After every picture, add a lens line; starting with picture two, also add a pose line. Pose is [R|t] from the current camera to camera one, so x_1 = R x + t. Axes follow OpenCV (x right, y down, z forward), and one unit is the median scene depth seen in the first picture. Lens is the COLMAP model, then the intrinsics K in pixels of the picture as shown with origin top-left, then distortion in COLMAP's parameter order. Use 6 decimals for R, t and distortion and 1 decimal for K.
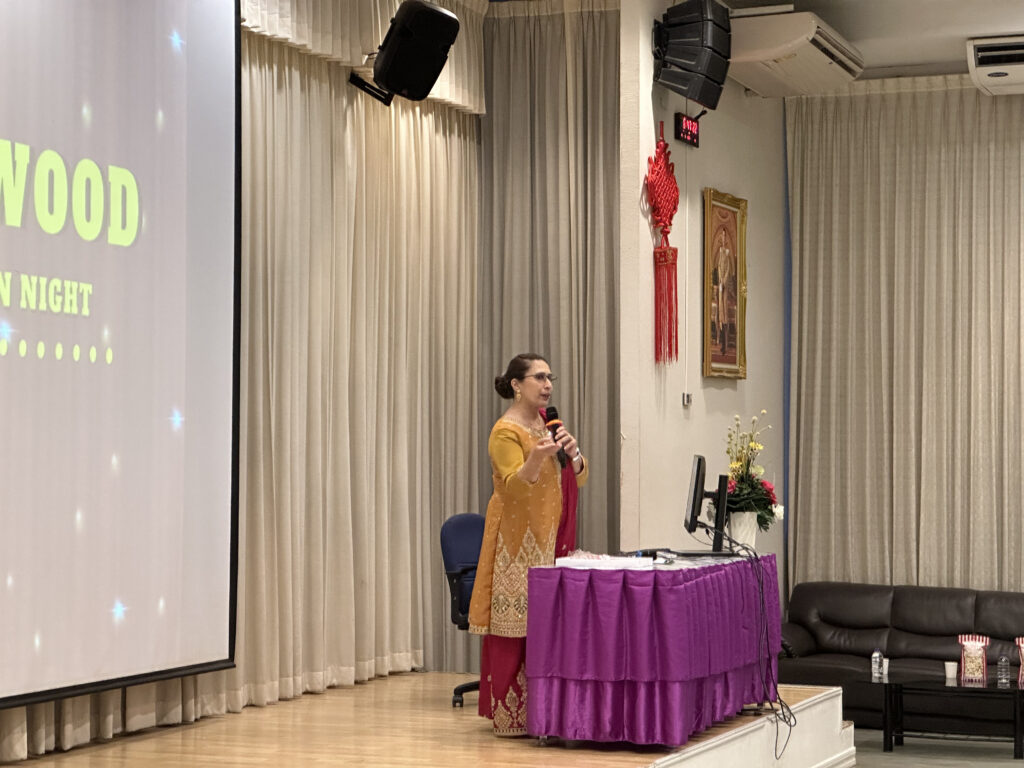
lens RADIAL K [[2278.6, 0, 512.0], [0, 2278.6, 384.0], [0, 0, 1]] dist [0.206043, 0.346581]
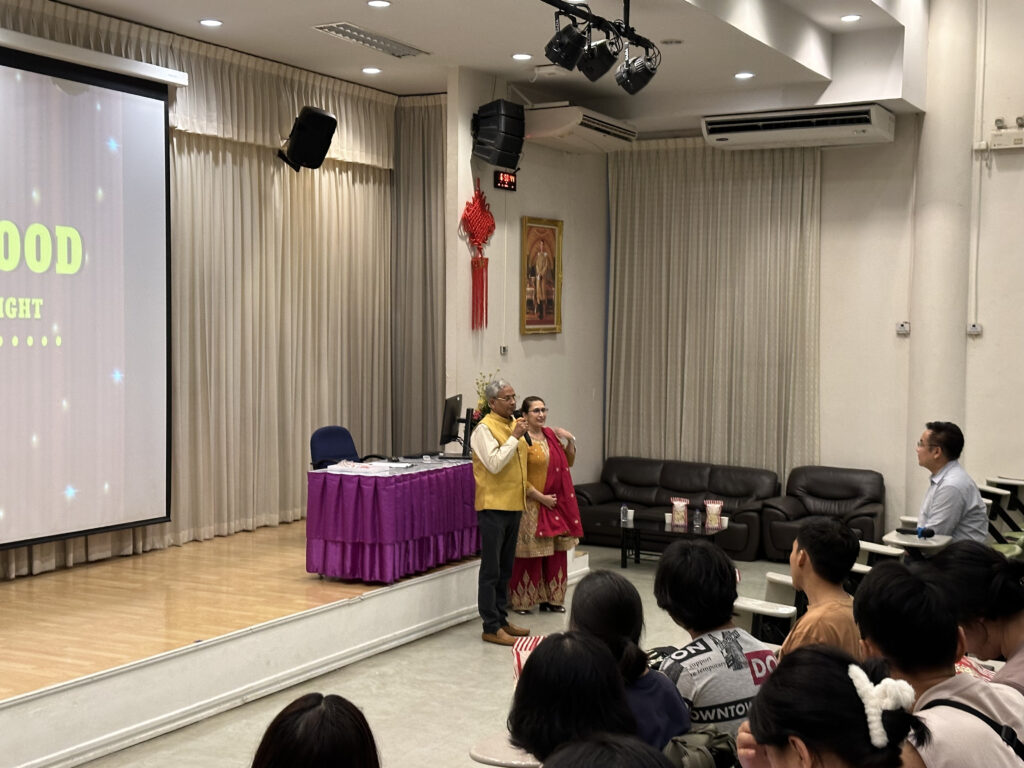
lens RADIAL K [[1422.5, 0, 512.0], [0, 1422.5, 384.0], [0, 0, 1]] dist [0.152233, -0.034806]
pose [[0.990208, 0.011651, -0.139116, 0.232537], [-0.000861, 0.997002, 0.077365, -0.049189], [0.139601, -0.076488, 0.987249, 0.008257]]
